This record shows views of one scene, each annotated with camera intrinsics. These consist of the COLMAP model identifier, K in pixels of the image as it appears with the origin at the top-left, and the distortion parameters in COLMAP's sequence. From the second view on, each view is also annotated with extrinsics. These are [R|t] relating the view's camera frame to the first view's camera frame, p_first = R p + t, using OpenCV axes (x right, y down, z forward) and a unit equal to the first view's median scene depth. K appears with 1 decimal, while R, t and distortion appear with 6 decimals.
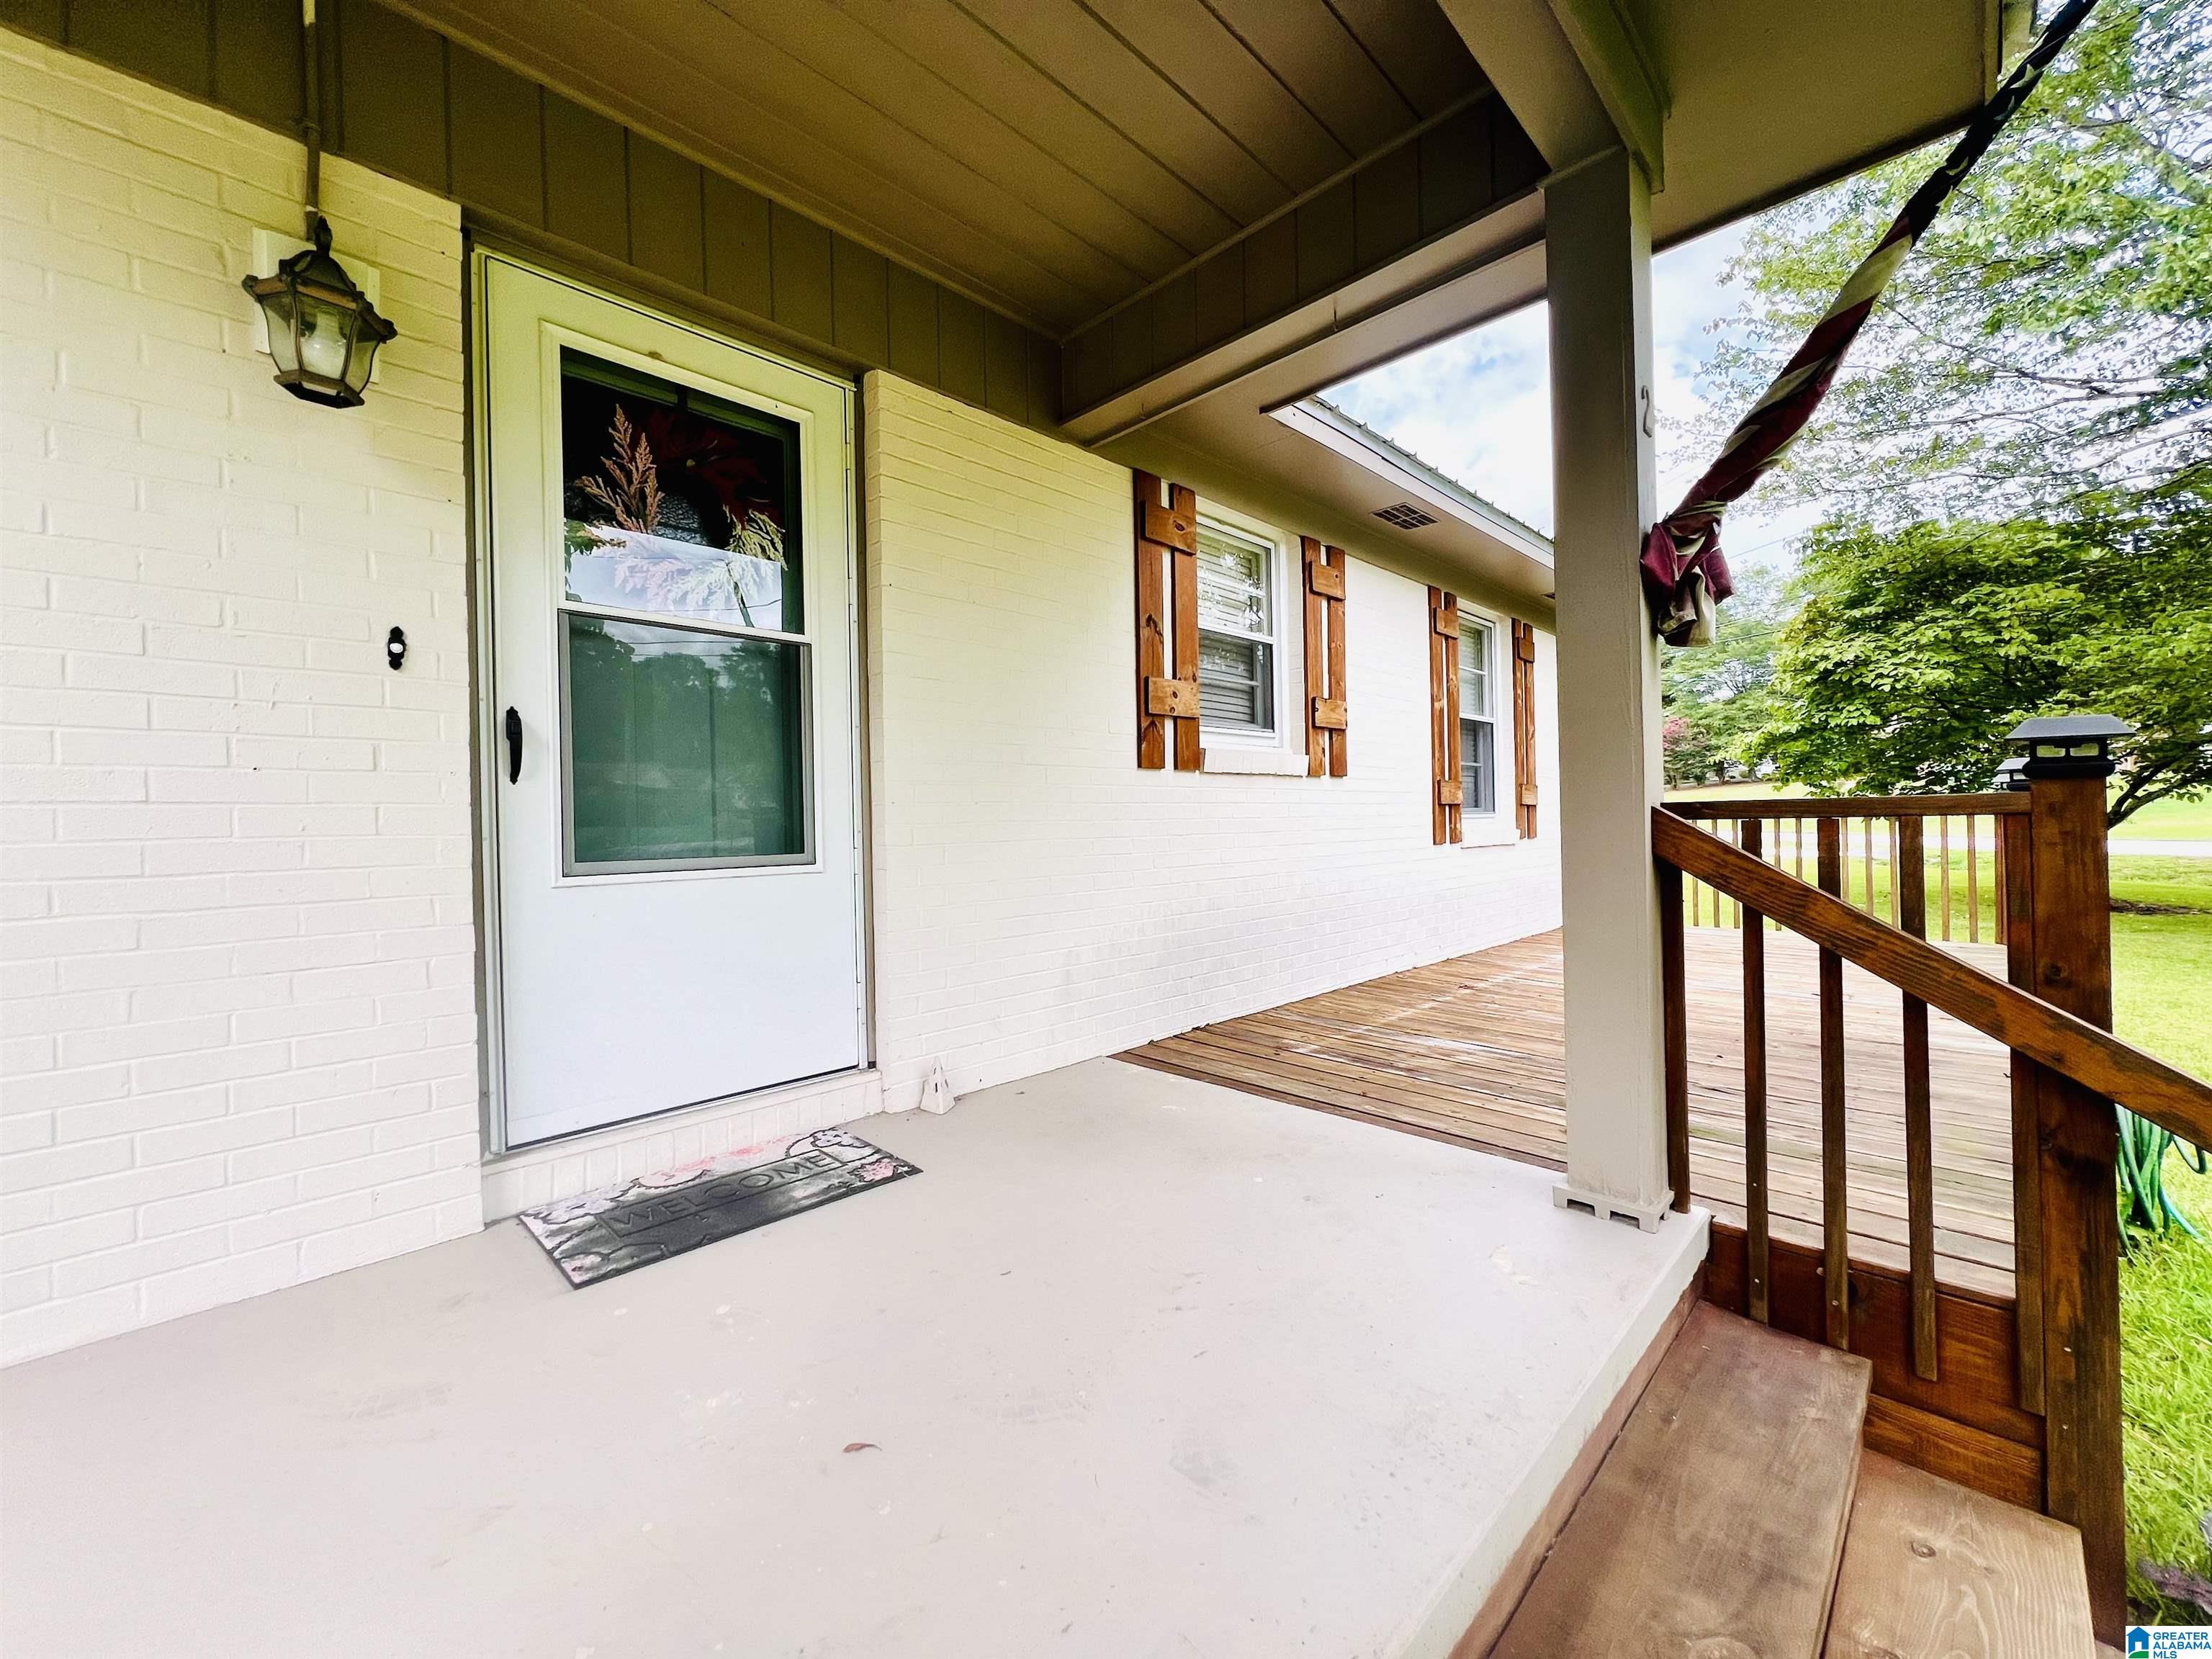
lens RADIAL K [[888.8, 0, 1097.7], [0, 888.8, 834.2], [0, 0, 1]] dist [-0.001568, 0.000454]
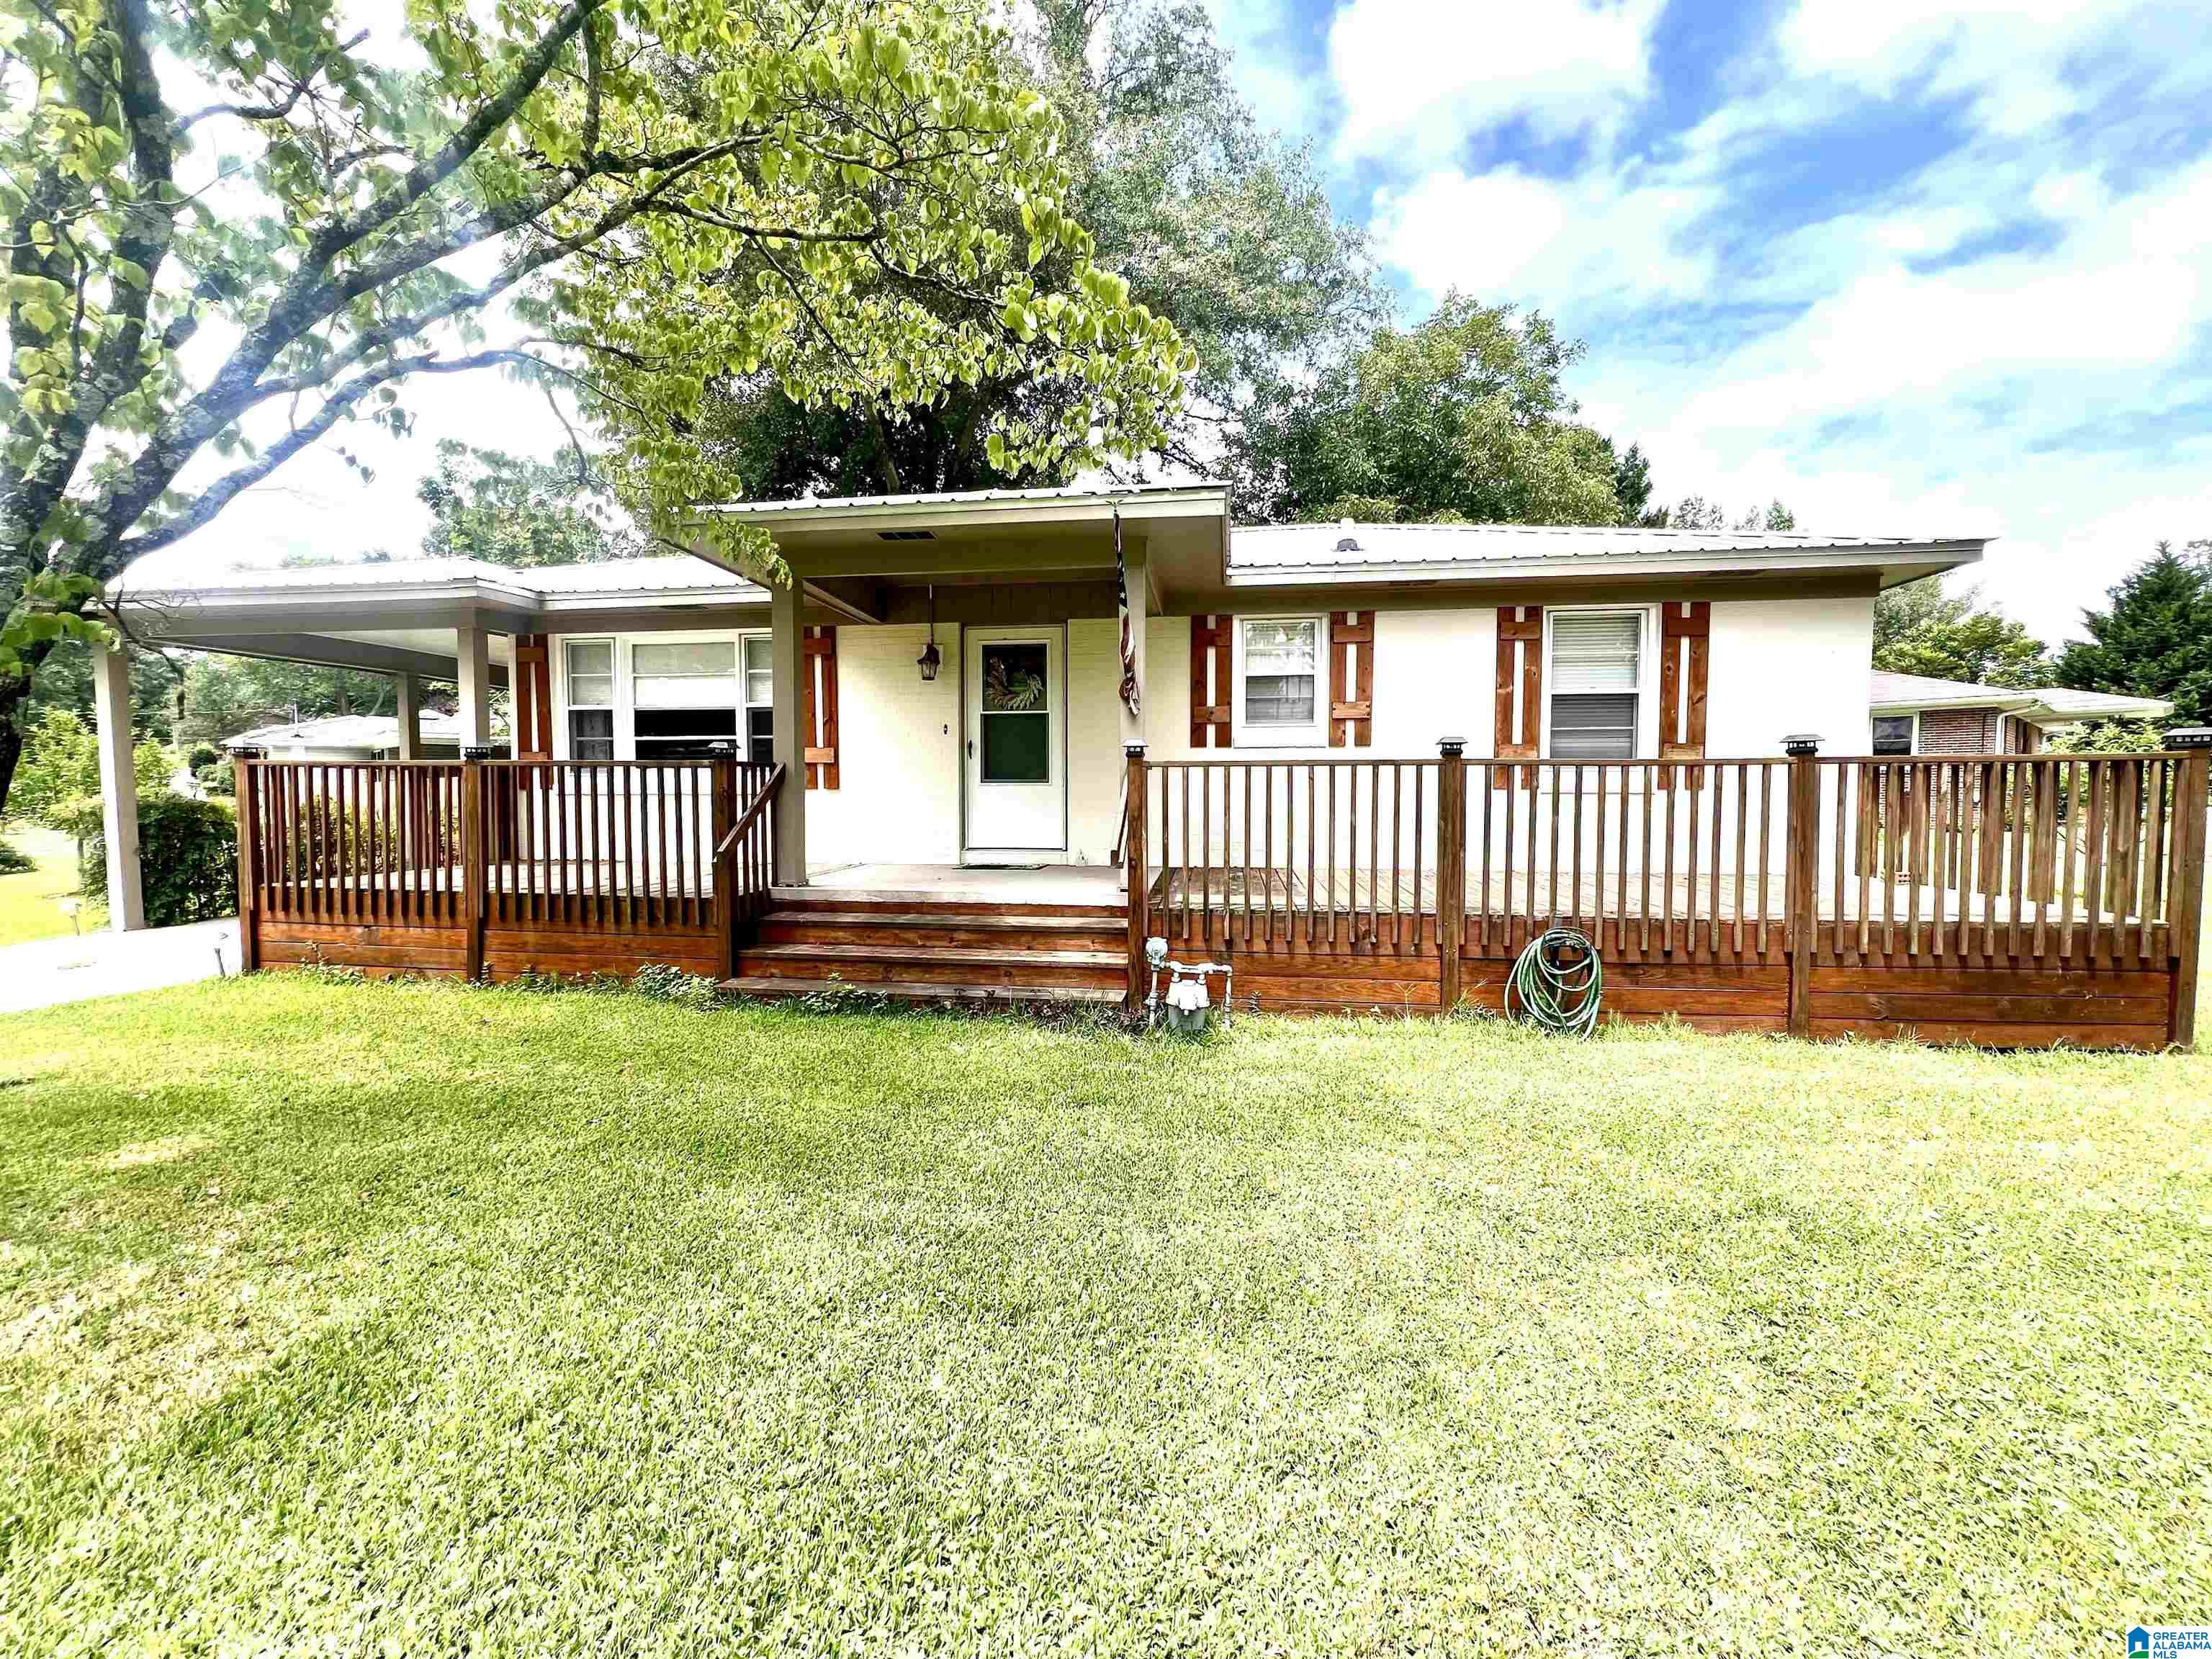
lens RADIAL K [[888.8, 0, 1115.8], [0, 888.8, 820.6], [0, 0, 1]] dist [-0.001568, 0.000454]
pose [[0.592423, 0.052388, -0.803922, 2.409672], [-0.023349, 0.998581, 0.047866, 0.014486], [0.805289, -0.009587, 0.592805, -0.695732]]
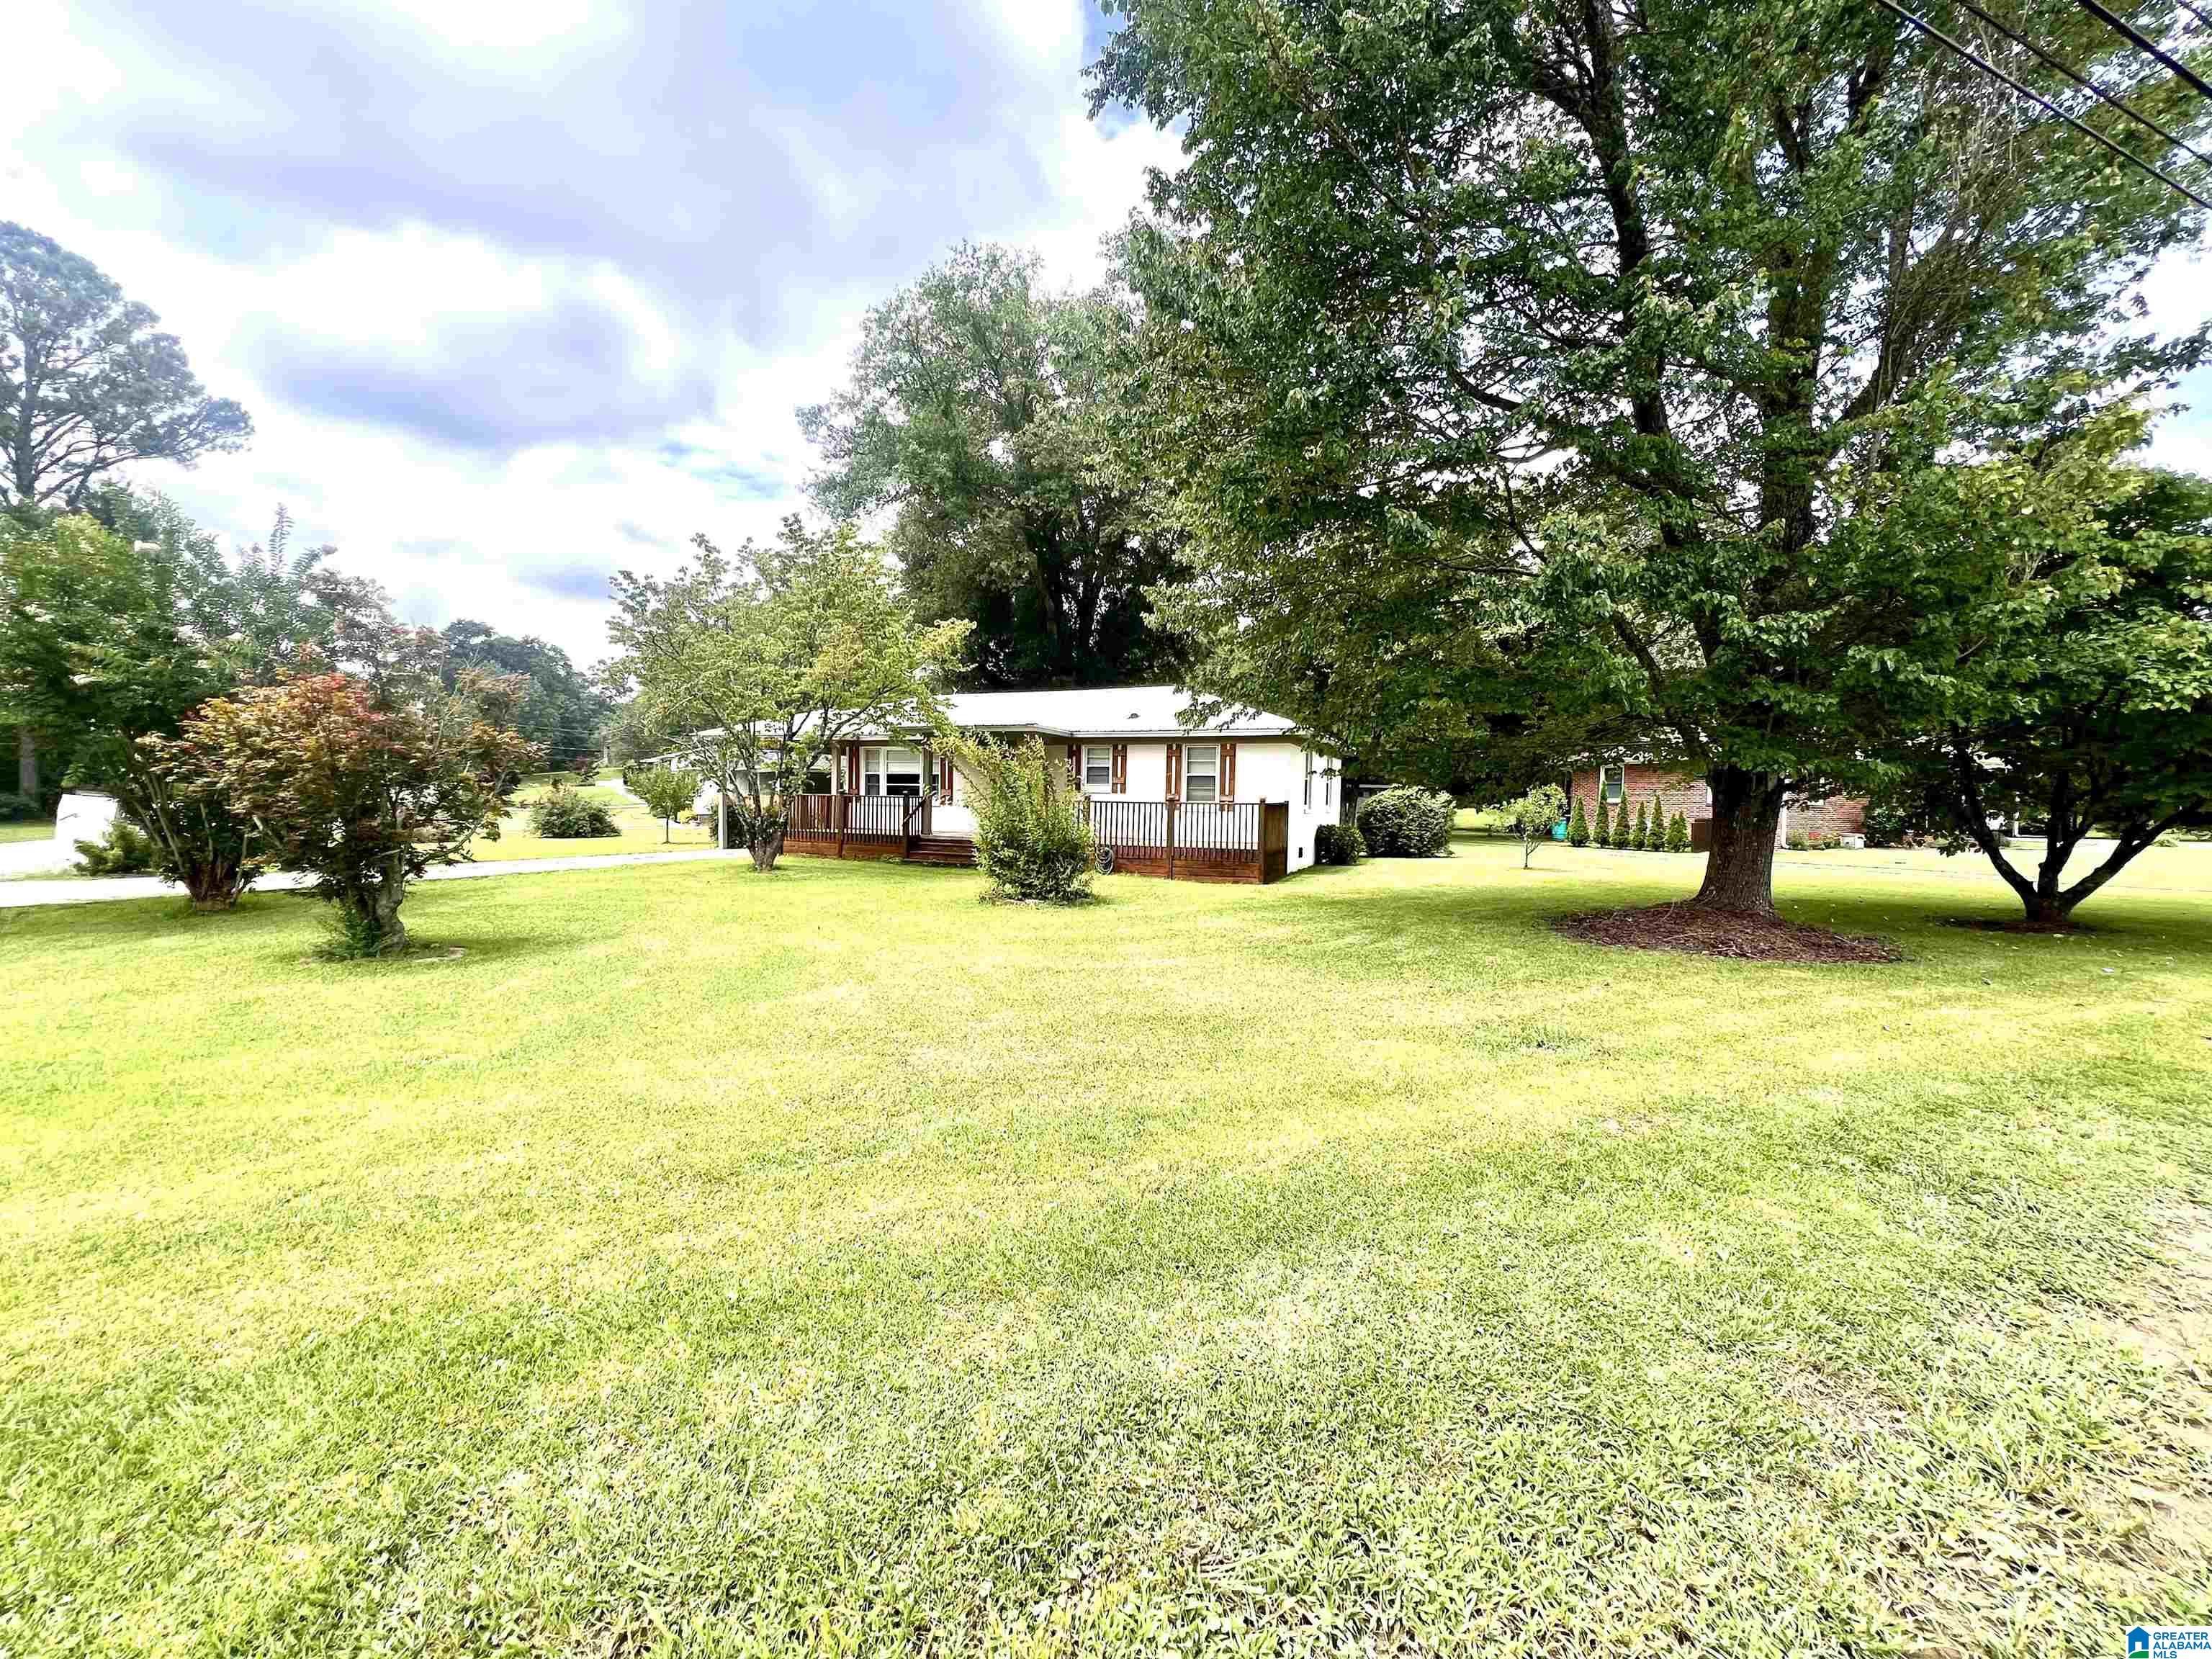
lens RADIAL K [[888.8, 0, 1104.3], [0, 888.8, 837.7], [0, 0, 1]] dist [-0.001568, 0.000454]
pose [[0.352343, 0.059738, -0.933962, 8.114708], [-0.044427, 0.997903, 0.047068, -0.083726], [0.934816, 0.024909, 0.354258, -1.312244]]
